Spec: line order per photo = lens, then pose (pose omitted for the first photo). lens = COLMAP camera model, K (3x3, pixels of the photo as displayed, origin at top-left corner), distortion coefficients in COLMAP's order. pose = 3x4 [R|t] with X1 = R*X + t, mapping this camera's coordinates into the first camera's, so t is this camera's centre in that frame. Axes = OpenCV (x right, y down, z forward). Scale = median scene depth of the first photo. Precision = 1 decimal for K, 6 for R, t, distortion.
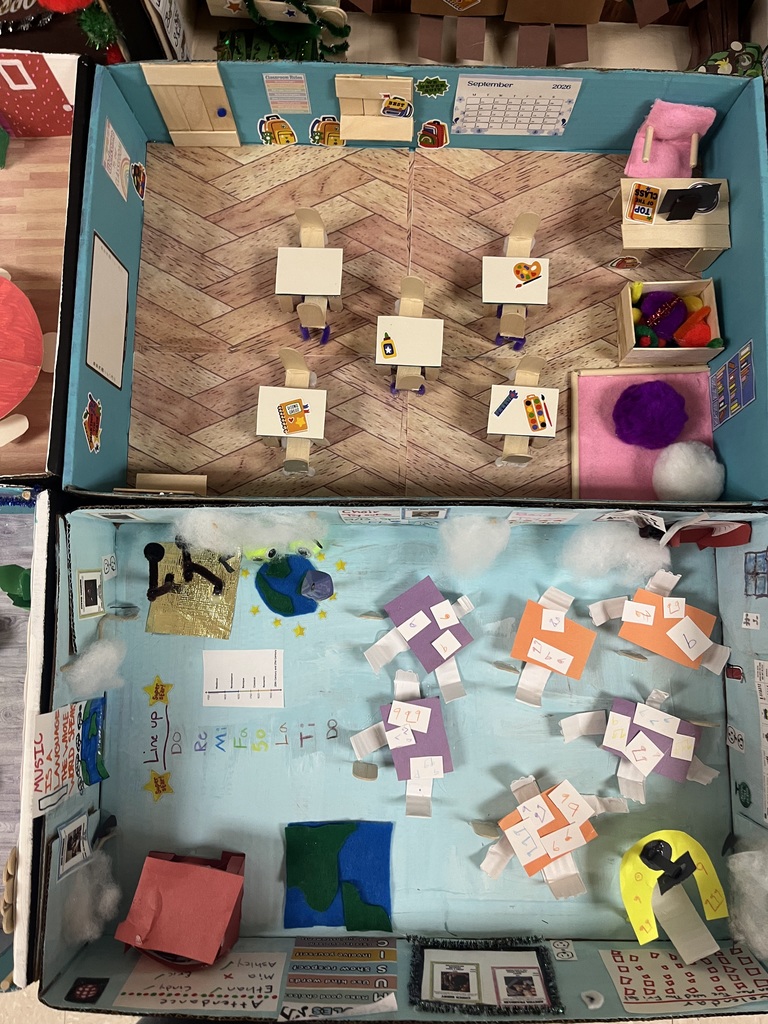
lens RADIAL K [[783.2, 0, 384.1], [0, 783.2, 516.3], [0, 0, 1]] dist [0.065865, -0.109397]
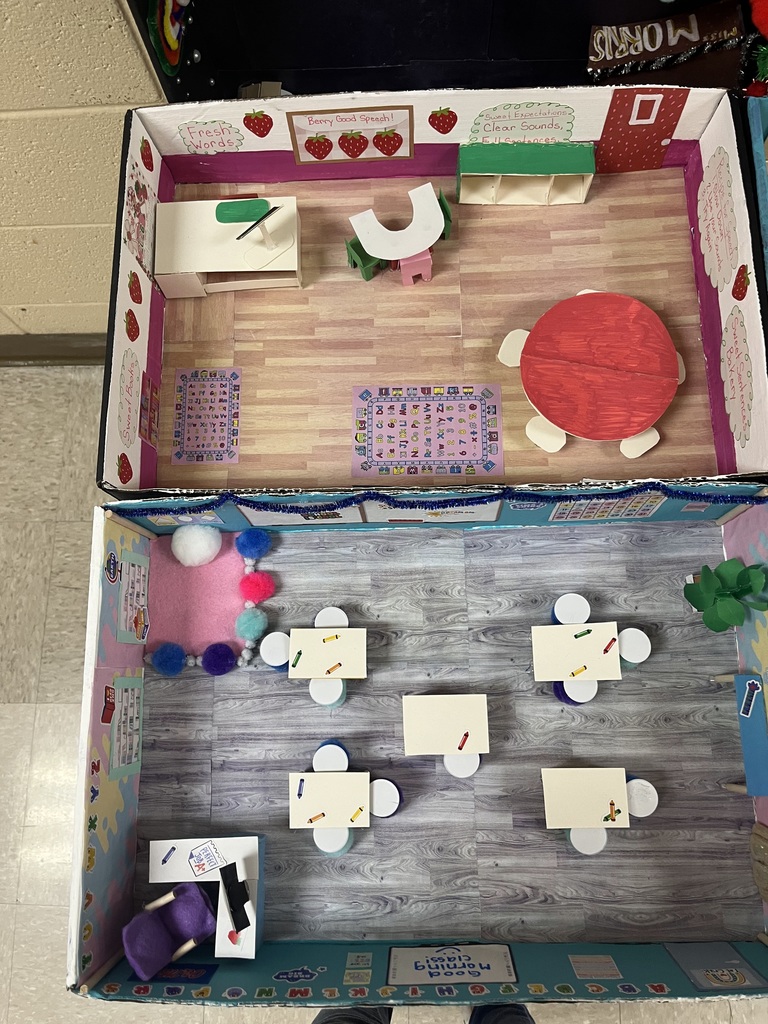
lens RADIAL K [[783.2, 0, 377.7], [0, 783.2, 520.7], [0, 0, 1]] dist [0.065865, -0.109397]
pose [[0.998433, -0.027752, -0.048600, -0.771000], [0.023305, 0.995688, -0.089790, 0.079107], [0.050882, 0.088517, 0.994774, -0.035788]]
